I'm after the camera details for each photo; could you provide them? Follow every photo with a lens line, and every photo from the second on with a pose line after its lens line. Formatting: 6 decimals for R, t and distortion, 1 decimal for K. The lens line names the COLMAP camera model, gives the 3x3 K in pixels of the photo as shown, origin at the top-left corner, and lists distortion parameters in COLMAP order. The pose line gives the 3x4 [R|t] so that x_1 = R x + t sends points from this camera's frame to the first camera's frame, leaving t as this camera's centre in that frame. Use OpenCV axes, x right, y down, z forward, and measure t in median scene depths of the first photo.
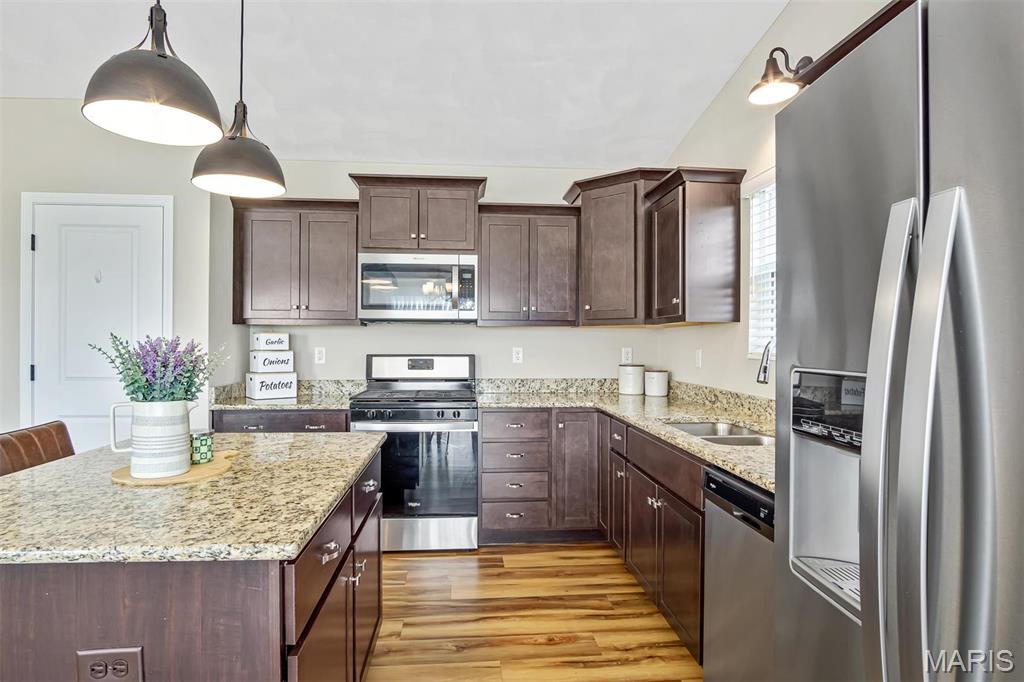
lens RADIAL K [[553.4, 0, 507.3], [0, 553.4, 341.1], [0, 0, 1]] dist [-0.027538, 0.003695]
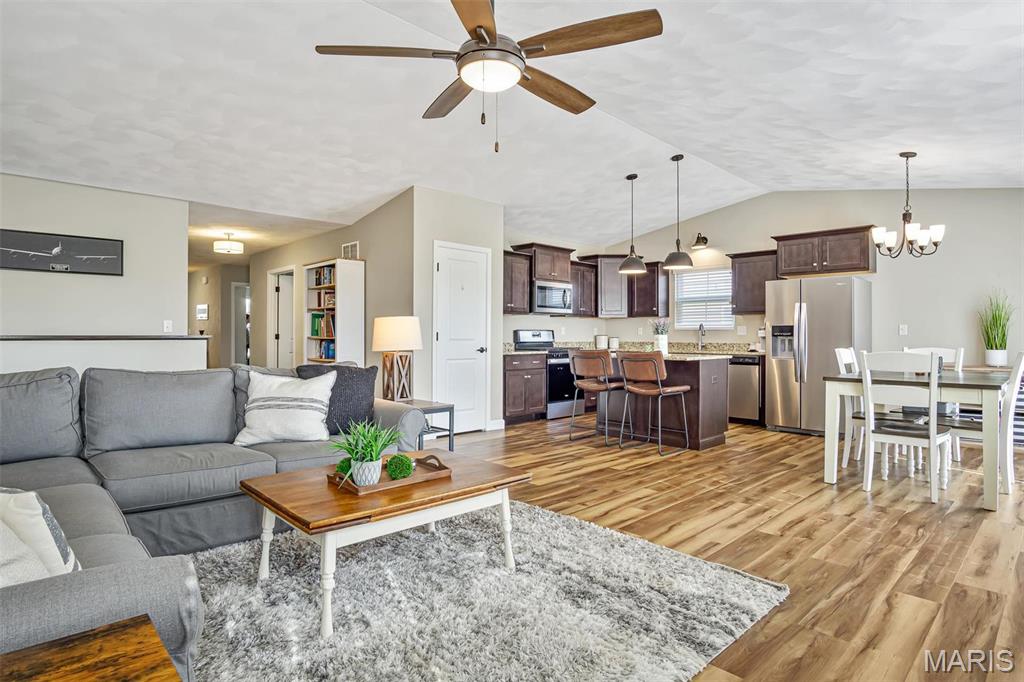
lens RADIAL K [[553.4, 0, 507.3], [0, 553.4, 341.1], [0, 0, 1]] dist [-0.027538, 0.003695]
pose [[0.777326, -0.008491, 0.629040, -1.663243], [0.001348, 0.999929, 0.011831, 0.044934], [-0.629096, -0.008348, 0.777283, -0.558387]]
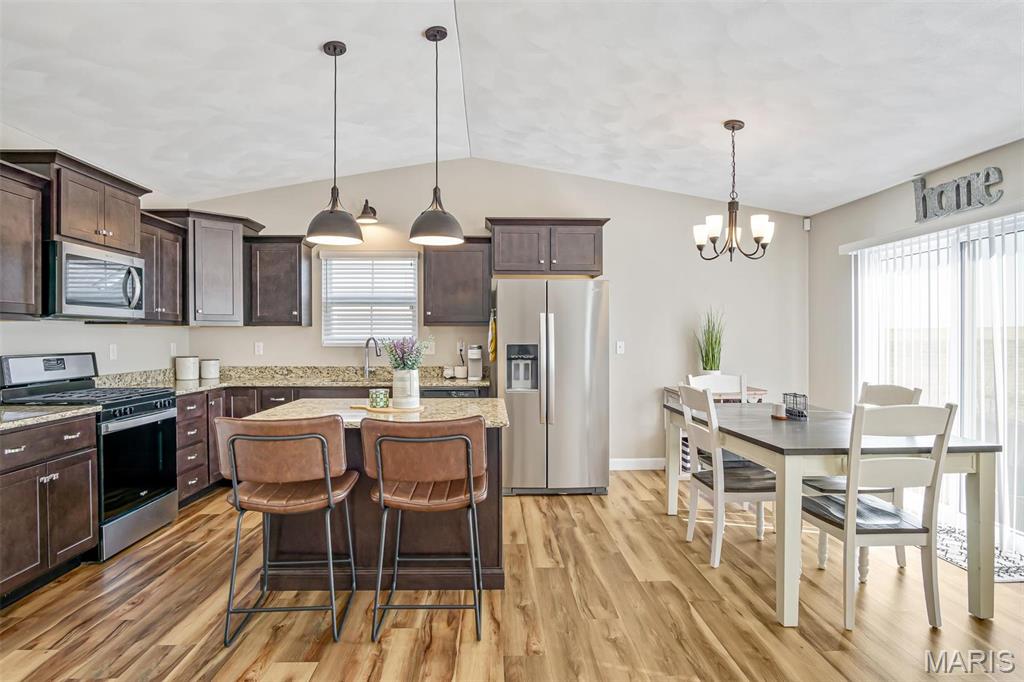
lens RADIAL K [[553.4, 0, 507.3], [0, 553.4, 341.1], [0, 0, 1]] dist [-0.027538, 0.003695]
pose [[0.053950, -0.012946, 0.998460, -1.103819], [0.002296, 0.999915, 0.012841, -0.006920], [-0.998541, 0.001600, 0.053975, 0.232705]]
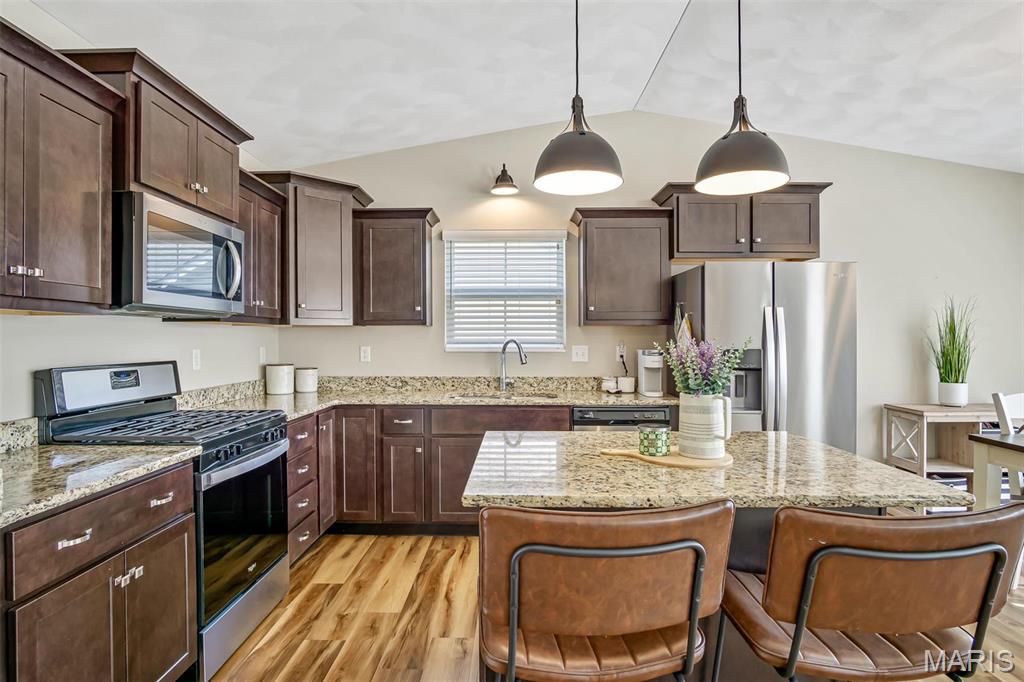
lens RADIAL K [[550.2, 0, 512.0], [0, 550.2, 341.0], [0, 0, 1]] dist [-0.023366, 0.002146]
pose [[0.097876, -0.008425, 0.995163, -0.795556], [0.003025, 0.999962, 0.008168, -0.005921], [-0.995194, 0.002211, 0.097898, 0.555363]]
